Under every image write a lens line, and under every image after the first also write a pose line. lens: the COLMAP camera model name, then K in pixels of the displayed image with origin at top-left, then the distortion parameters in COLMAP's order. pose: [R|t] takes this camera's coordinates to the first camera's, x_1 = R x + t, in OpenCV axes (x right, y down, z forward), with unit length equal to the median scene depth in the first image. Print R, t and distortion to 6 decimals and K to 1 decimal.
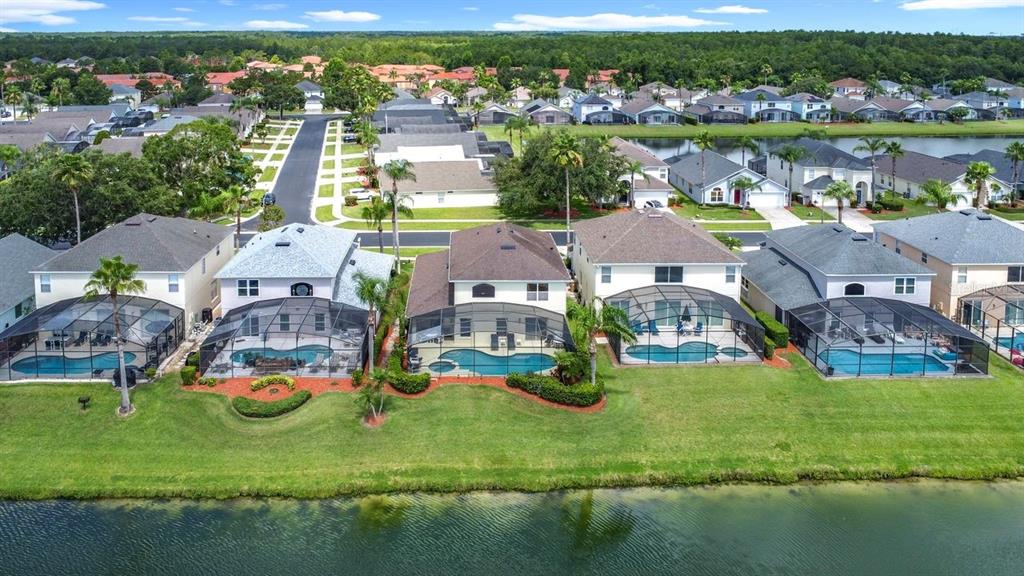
lens RADIAL K [[705.3, 0, 486.0], [0, 705.3, 288.9], [0, 0, 1]] dist [-0.016796, -0.002692]
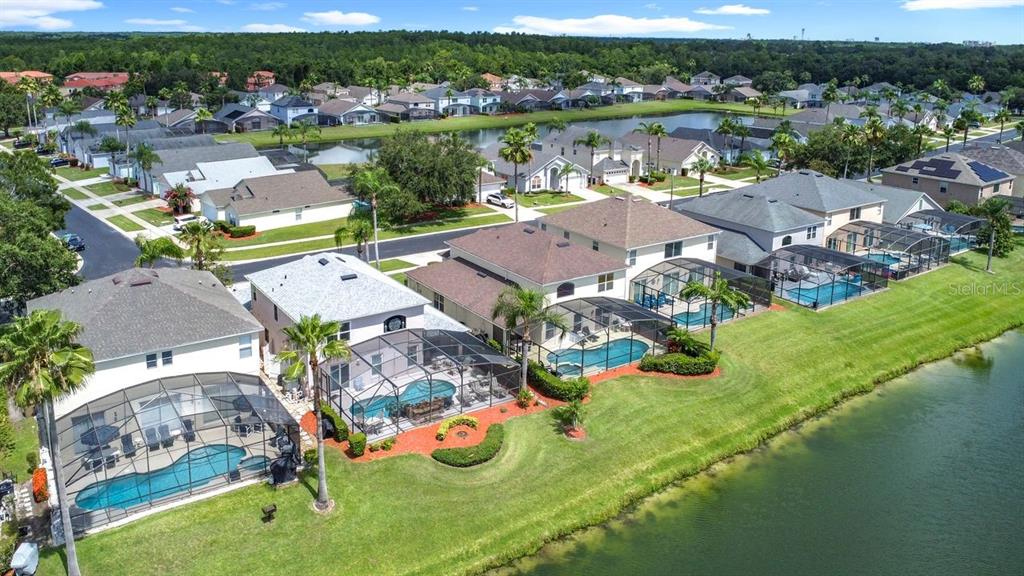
lens RADIAL K [[705.3, 0, 486.0], [0, 705.3, 288.9], [0, 0, 1]] dist [-0.016796, -0.002692]
pose [[0.856800, -0.167571, 0.487661, -0.575055], [0.167499, 0.984884, 0.044139, -0.060796], [-0.487686, 0.043865, 0.871916, 0.160035]]
